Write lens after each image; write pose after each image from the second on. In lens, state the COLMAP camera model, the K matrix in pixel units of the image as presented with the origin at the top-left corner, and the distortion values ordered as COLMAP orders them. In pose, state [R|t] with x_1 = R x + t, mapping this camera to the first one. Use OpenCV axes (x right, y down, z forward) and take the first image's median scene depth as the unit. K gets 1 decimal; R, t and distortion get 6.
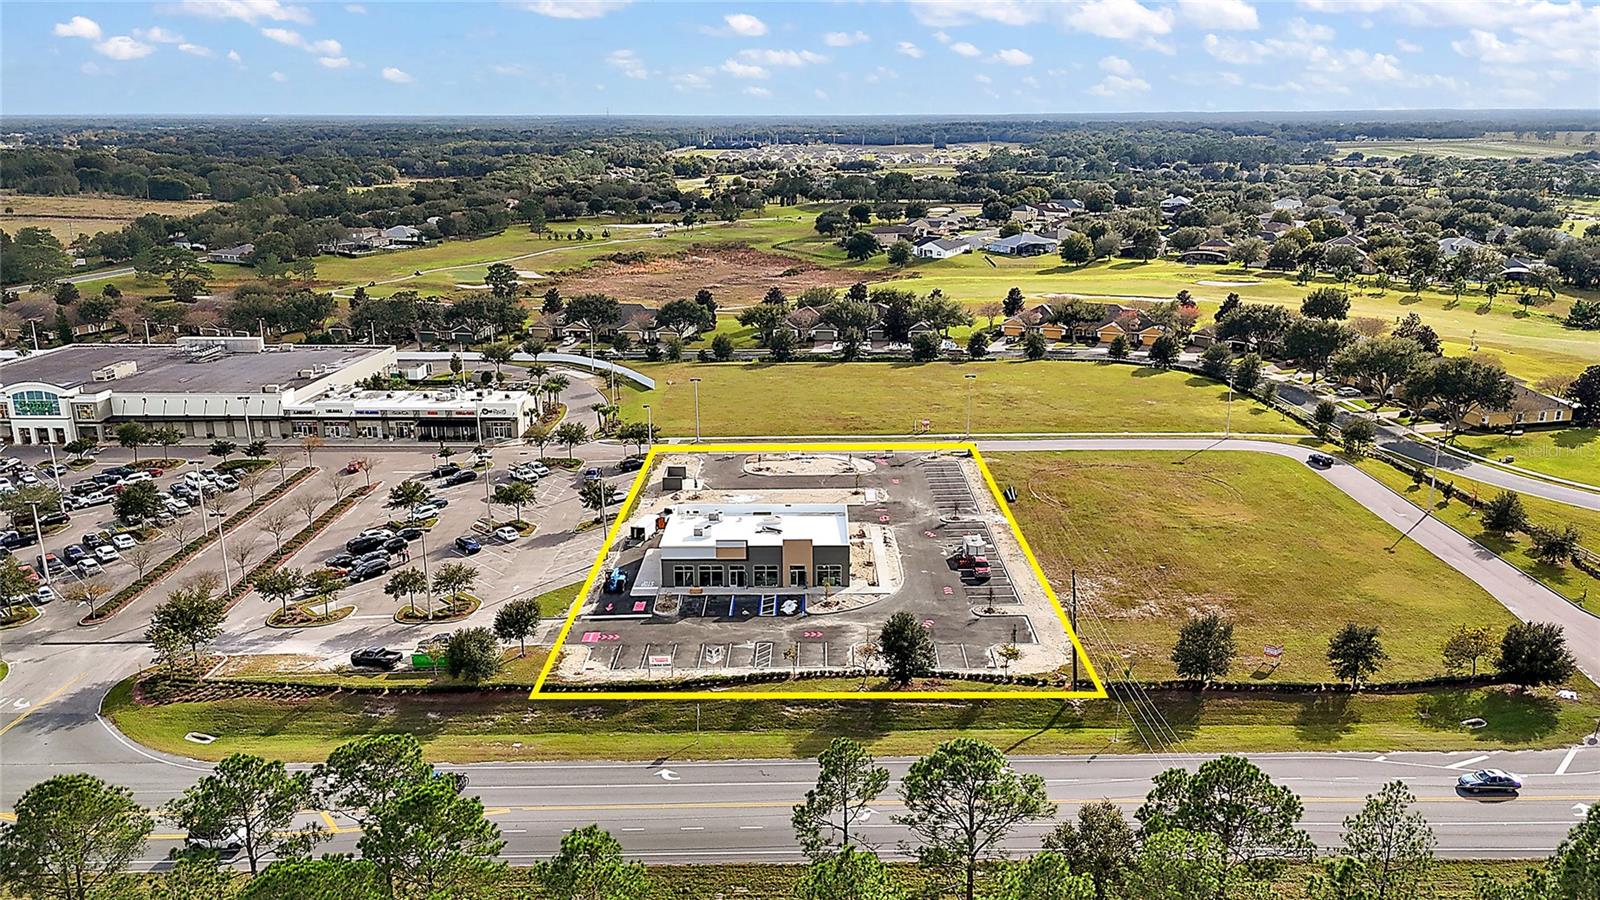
lens RADIAL K [[1187.8, 0, 809.3], [0, 1187.8, 450.0], [0, 0, 1]] dist [0.105529, -0.142921]
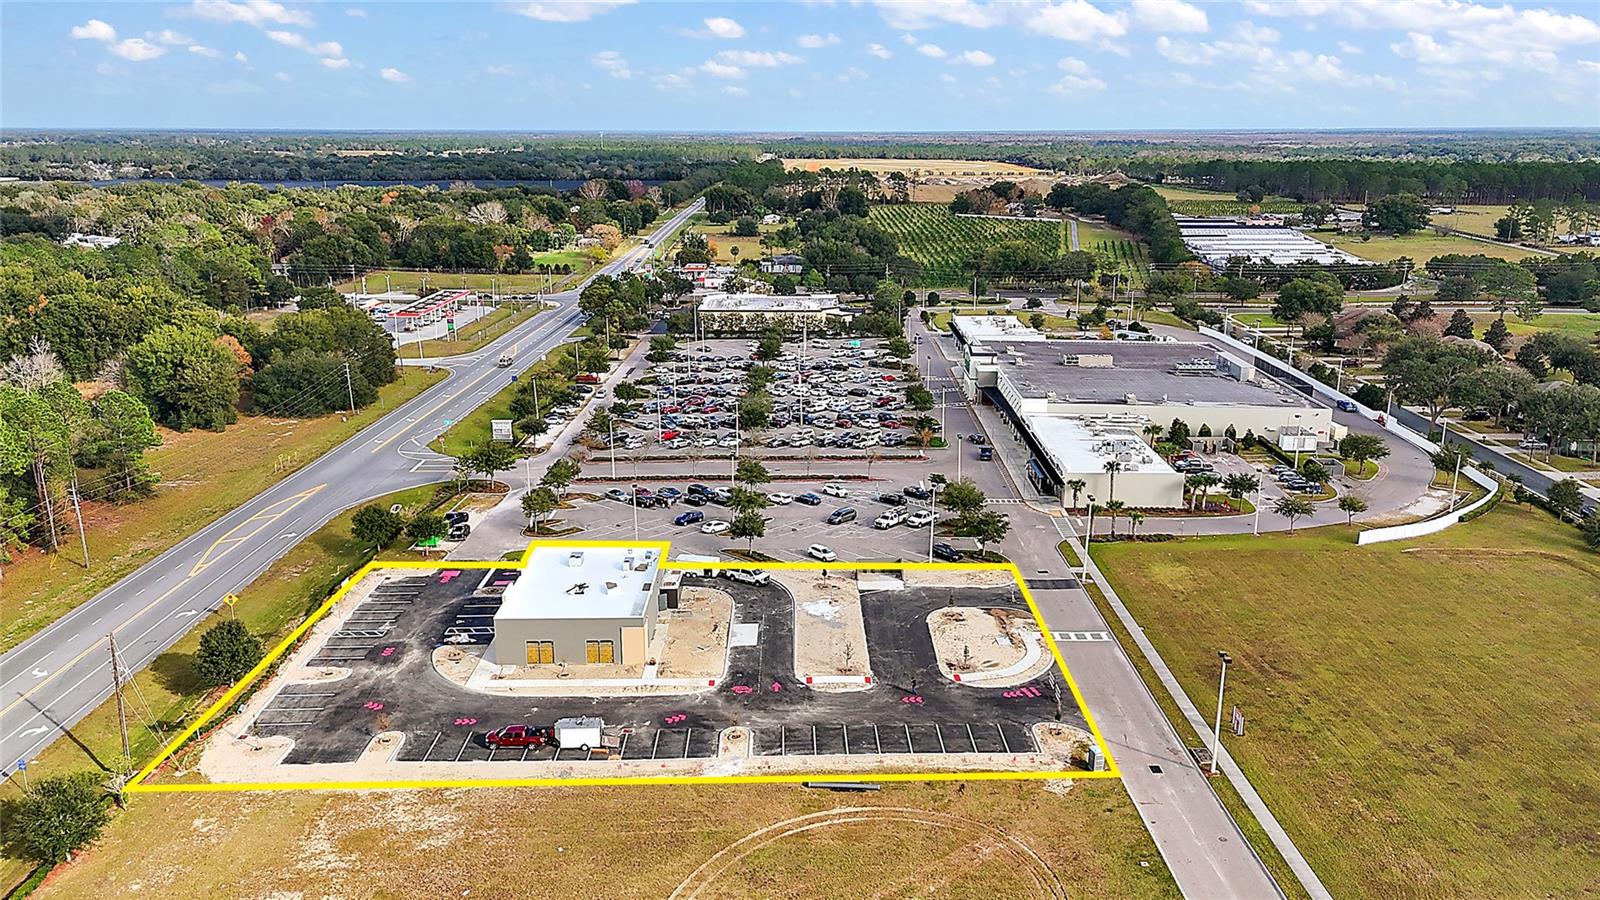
lens RADIAL K [[1187.8, 0, 809.3], [0, 1187.8, 450.0], [0, 0, 1]] dist [0.105529, -0.142921]
pose [[0.021514, 0.260688, -0.965183, 0.642774], [-0.266841, 0.931883, 0.245746, -0.236920], [0.963500, 0.252263, 0.089611, 0.824609]]
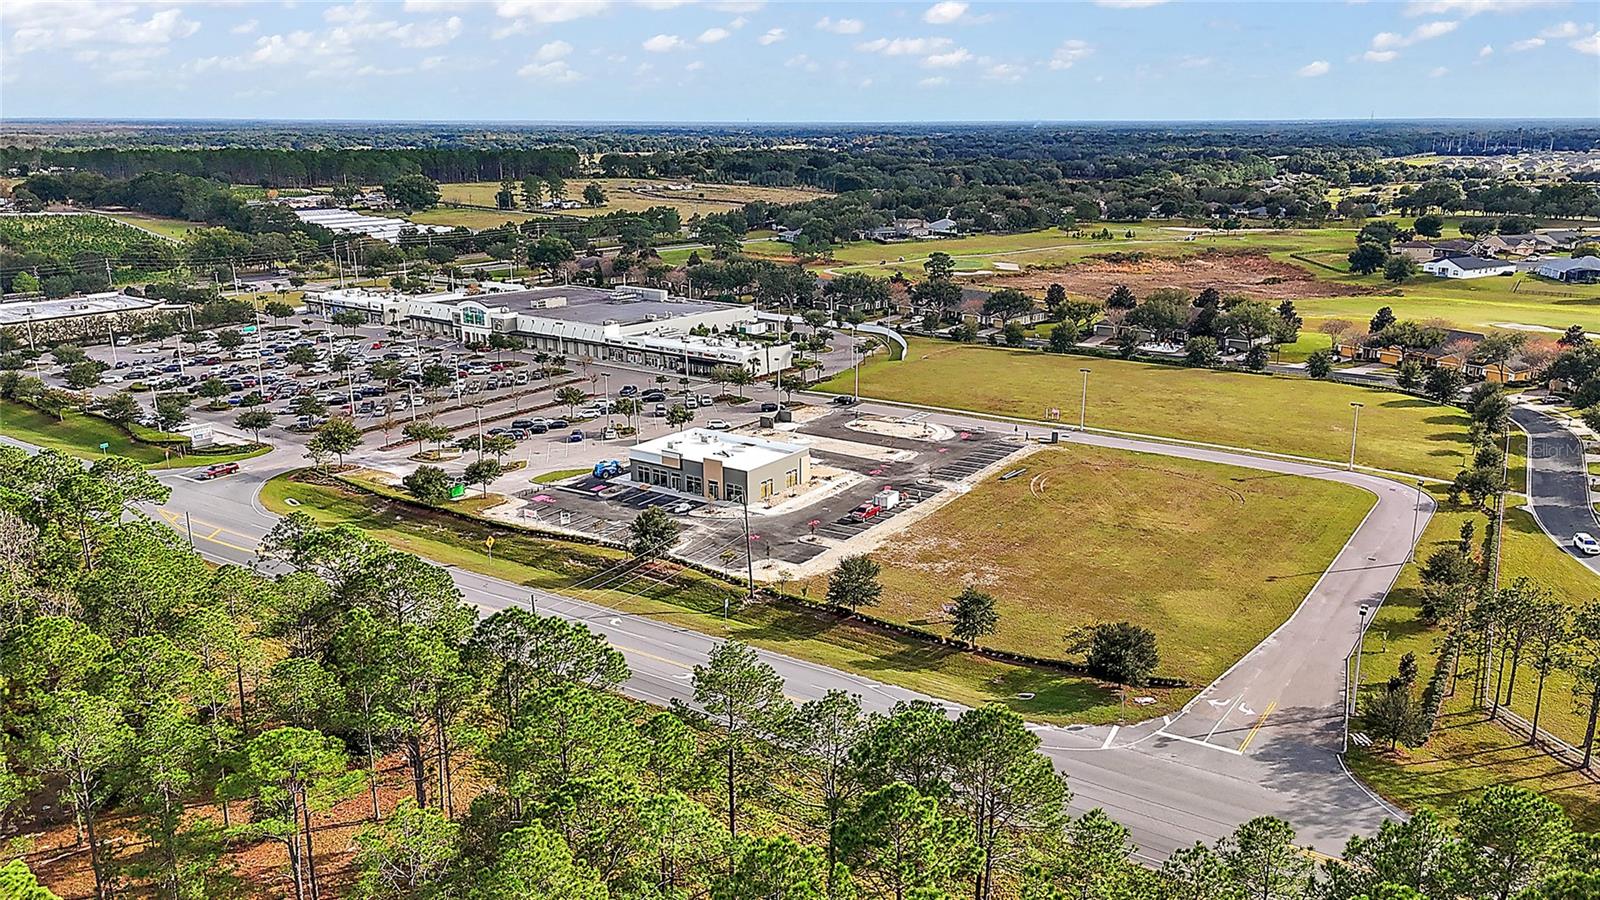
lens RADIAL K [[1187.8, 0, 809.3], [0, 1187.8, 450.0], [0, 0, 1]] dist [0.105529, -0.142921]
pose [[0.831719, 0.150647, -0.534368, 0.538506], [-0.152742, 0.987430, 0.040636, 0.000633], [0.533773, 0.047823, 0.844274, 0.010273]]
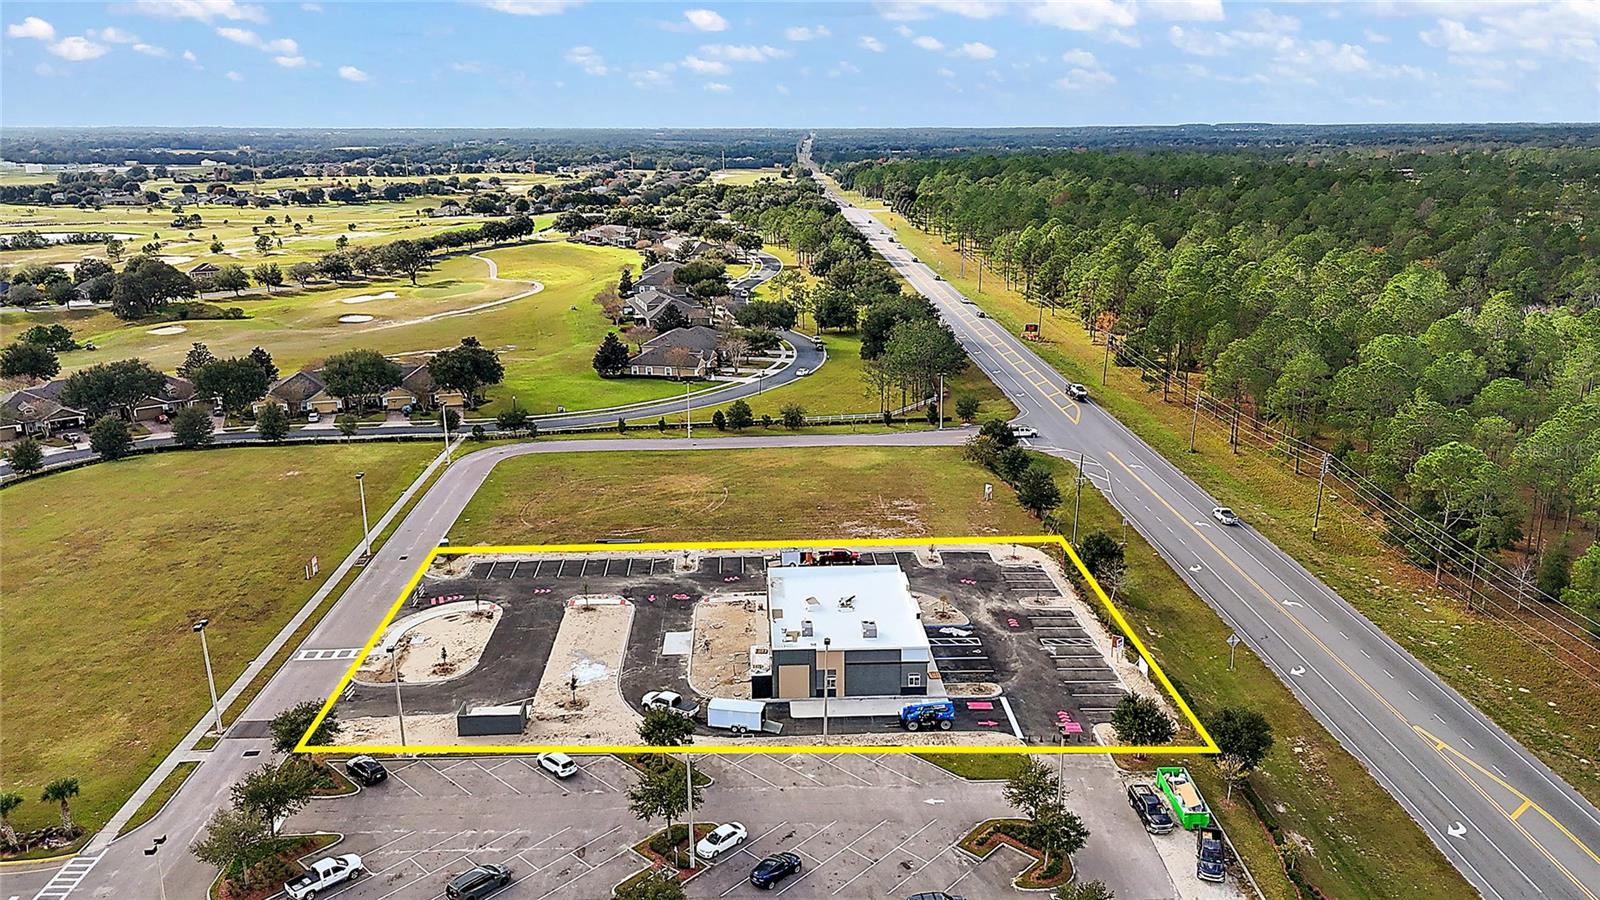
lens RADIAL K [[1187.8, 0, 809.3], [0, 1187.8, 450.0], [0, 0, 1]] dist [0.105529, -0.142921]
pose [[-0.060668, -0.262214, 0.963101, -0.666199], [0.270991, 0.924312, 0.268723, -0.222037], [-0.960668, 0.277295, 0.014982, 0.762165]]
